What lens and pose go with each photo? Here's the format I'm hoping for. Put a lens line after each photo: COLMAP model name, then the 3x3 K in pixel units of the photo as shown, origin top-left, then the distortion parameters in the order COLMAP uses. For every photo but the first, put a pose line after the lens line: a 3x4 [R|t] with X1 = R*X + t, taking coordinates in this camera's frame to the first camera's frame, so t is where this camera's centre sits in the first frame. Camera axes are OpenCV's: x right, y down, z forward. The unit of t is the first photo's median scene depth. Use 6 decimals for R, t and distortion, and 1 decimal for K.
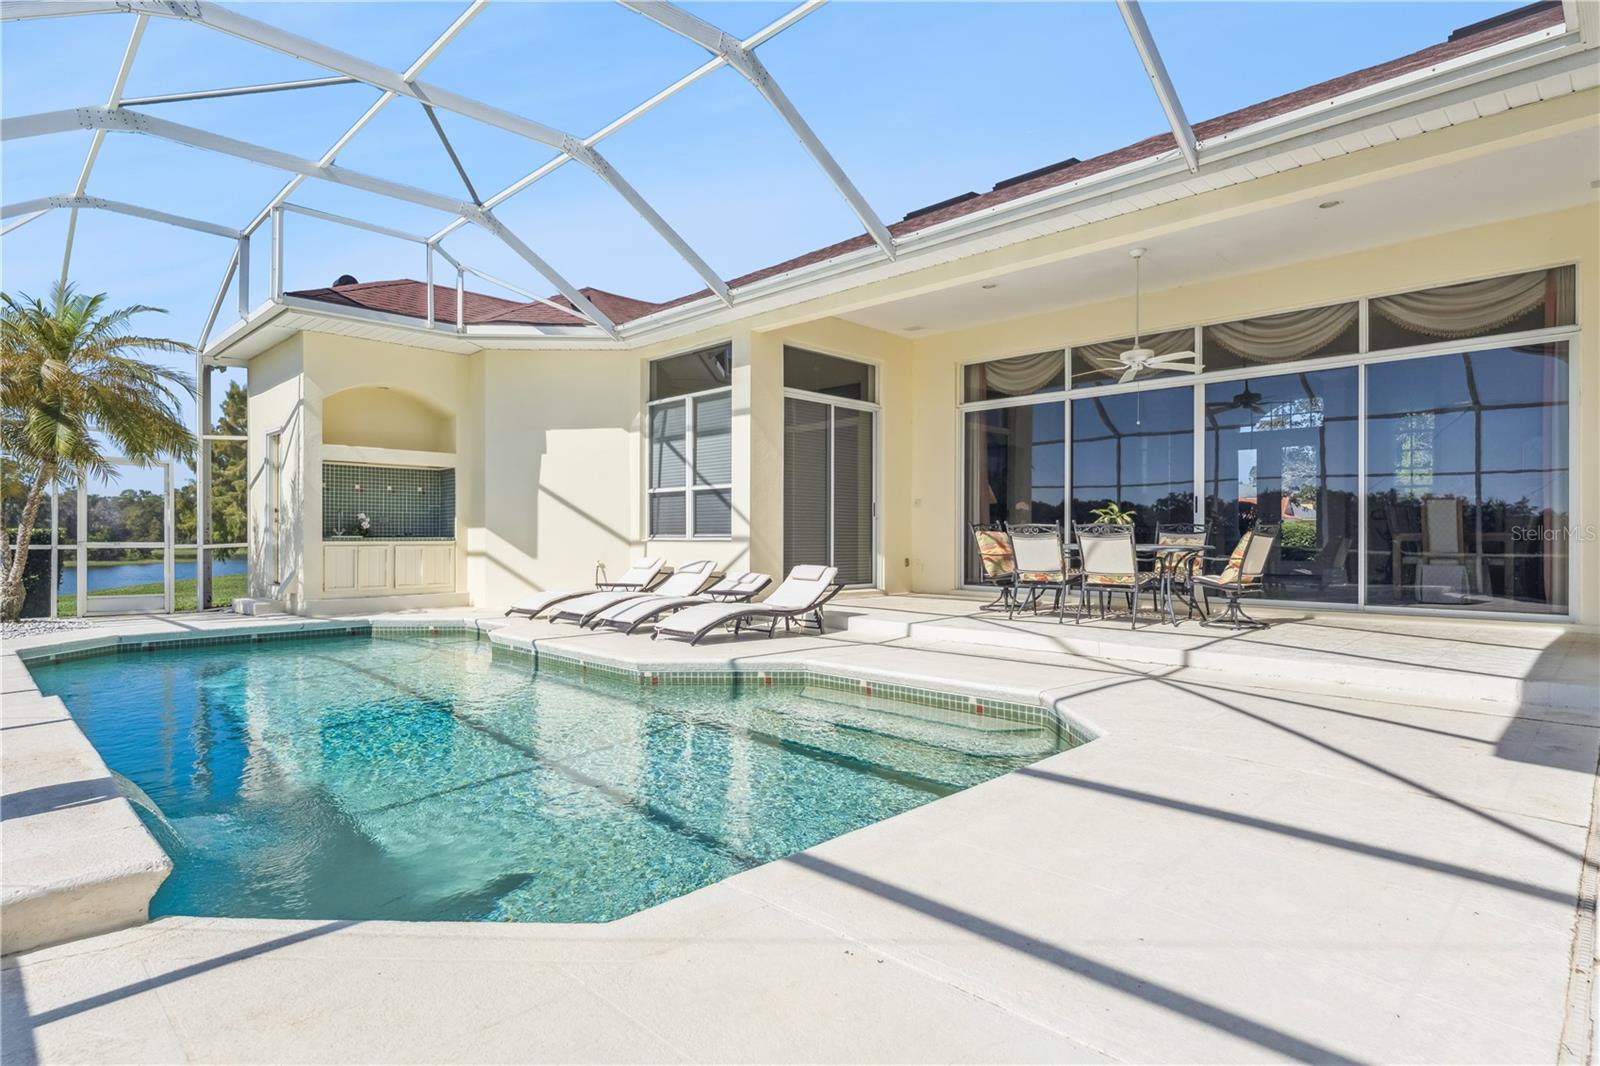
lens RADIAL K [[842.3, 0, 800.0], [0, 842.3, 533.0], [0, 0, 1]] dist [-0.003342, -0.000638]
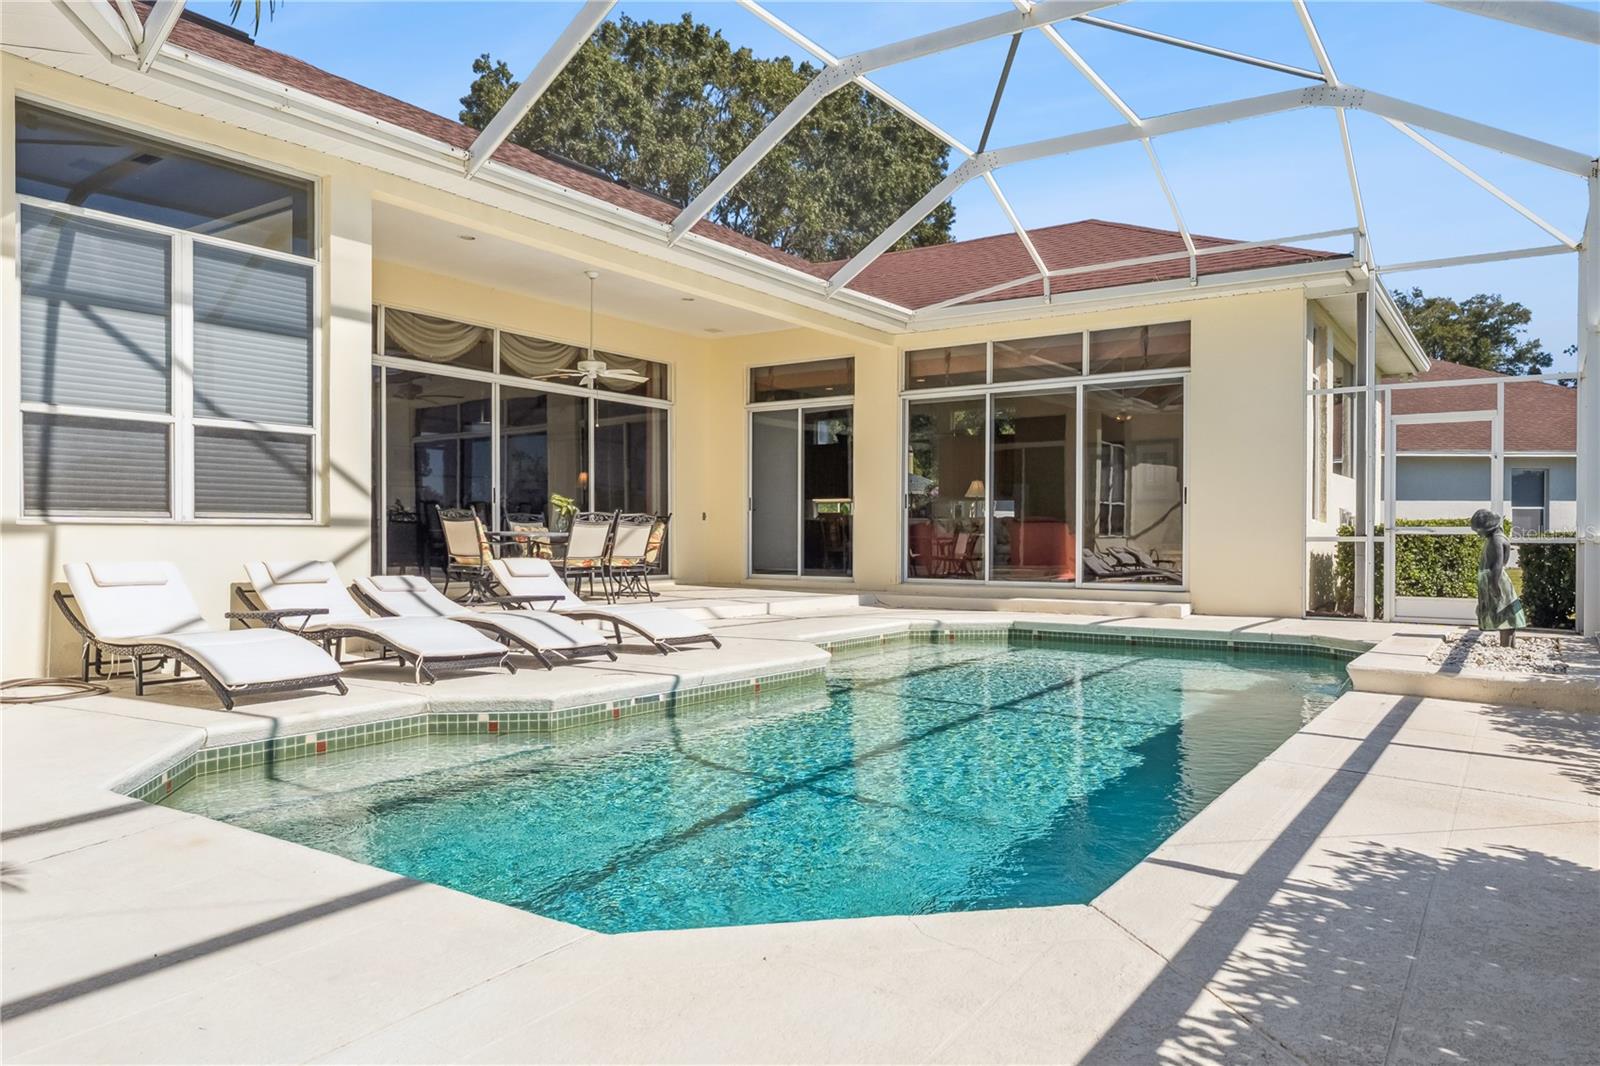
lens RADIAL K [[1059.4, 0, 800.0], [0, 1059.4, 533.0], [0, 0, 1]] dist [-0.001767, -0.001338]
pose [[-0.170865, -0.000426, 0.985294, -0.809067], [-0.010798, 0.999941, -0.001441, 0.011162], [-0.985235, -0.010885, -0.170859, 0.739457]]
